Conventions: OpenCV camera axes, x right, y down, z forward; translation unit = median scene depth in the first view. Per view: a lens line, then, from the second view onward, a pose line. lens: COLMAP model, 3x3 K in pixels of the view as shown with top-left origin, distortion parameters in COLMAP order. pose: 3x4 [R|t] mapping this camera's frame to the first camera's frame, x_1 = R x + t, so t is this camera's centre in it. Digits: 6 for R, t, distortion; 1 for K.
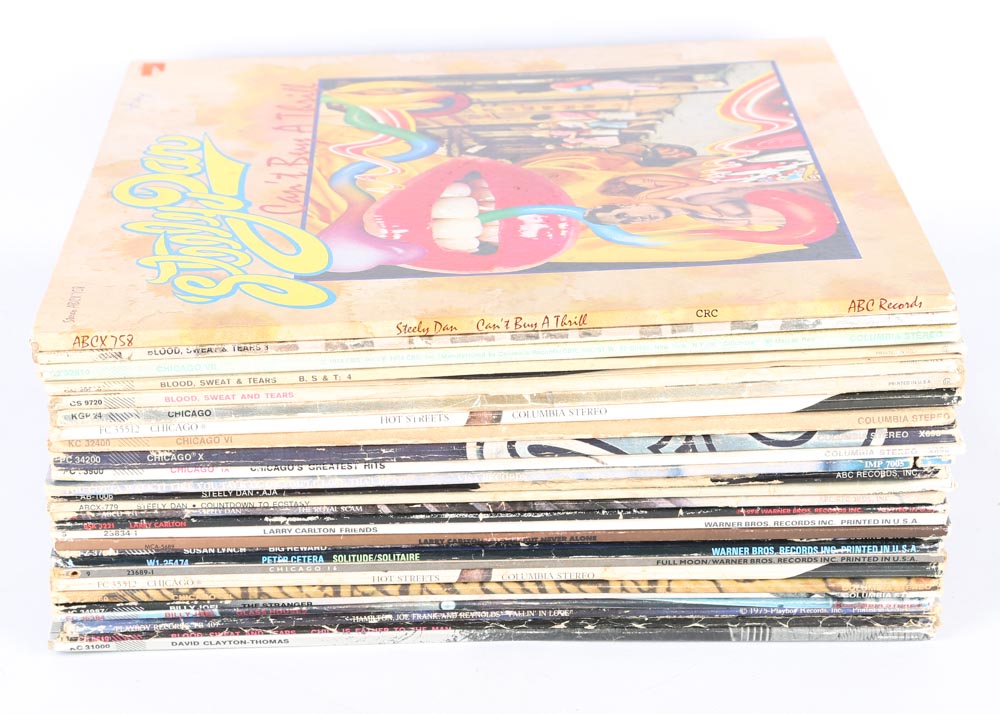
lens RADIAL K [[2616.0, 0, 494.3], [0, 2616.0, 353.2], [0, 0, 1]] dist [0.214328, 0.000000]
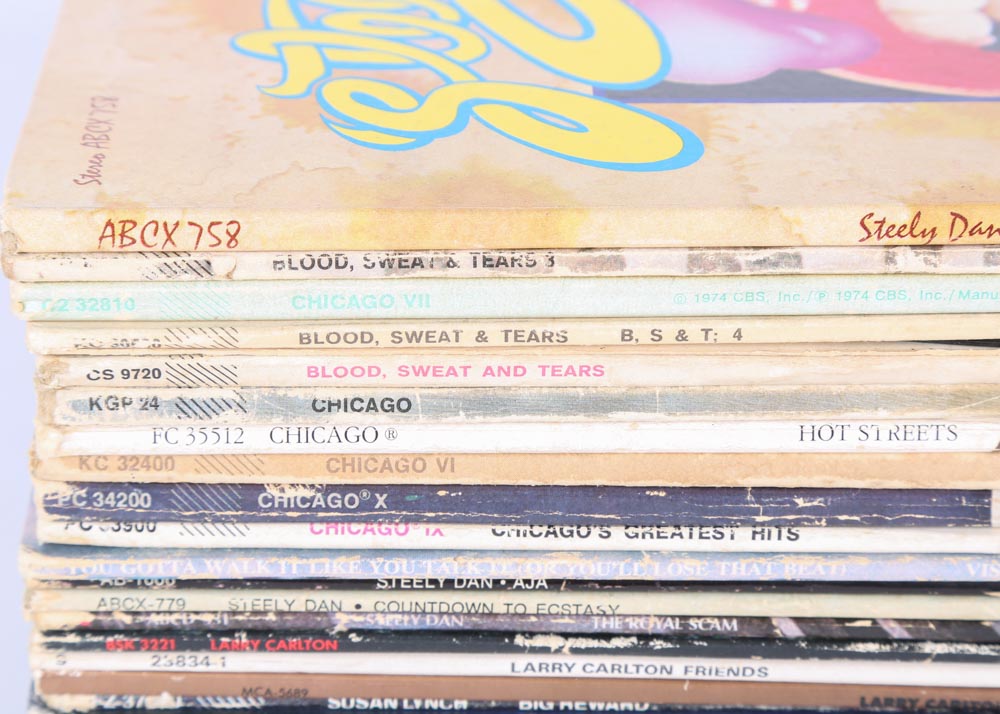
lens RADIAL K [[3043.7, 0, 521.9], [0, 3043.7, 318.6], [0, 0, 1]] dist [0.250104, 0.000000]
pose [[0.999338, 0.032687, 0.015994, -0.096551], [-0.033671, 0.997270, 0.065713, -0.024563], [-0.013803, -0.066208, 0.997710, 0.491304]]
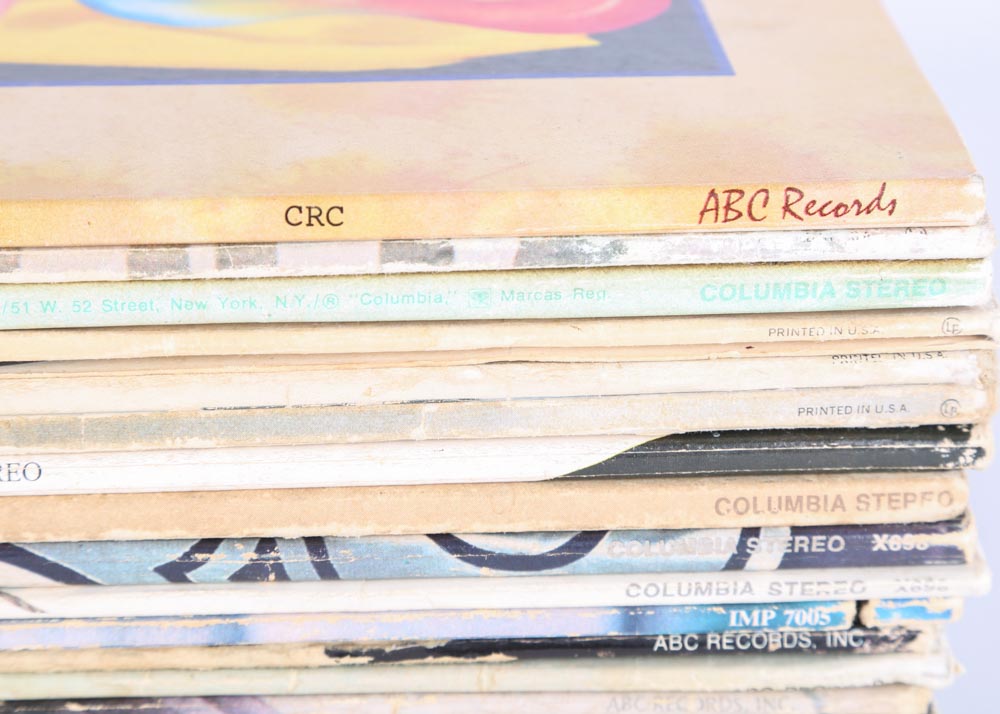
lens RADIAL K [[3043.7, 0, 498.9], [0, 3043.7, 307.1], [0, 0, 1]] dist [0.250104, 0.000000]
pose [[0.996771, 0.021827, 0.077276, 0.072051], [-0.025358, 0.998664, 0.045014, -0.021578], [-0.076191, -0.046829, 0.995993, 0.559876]]
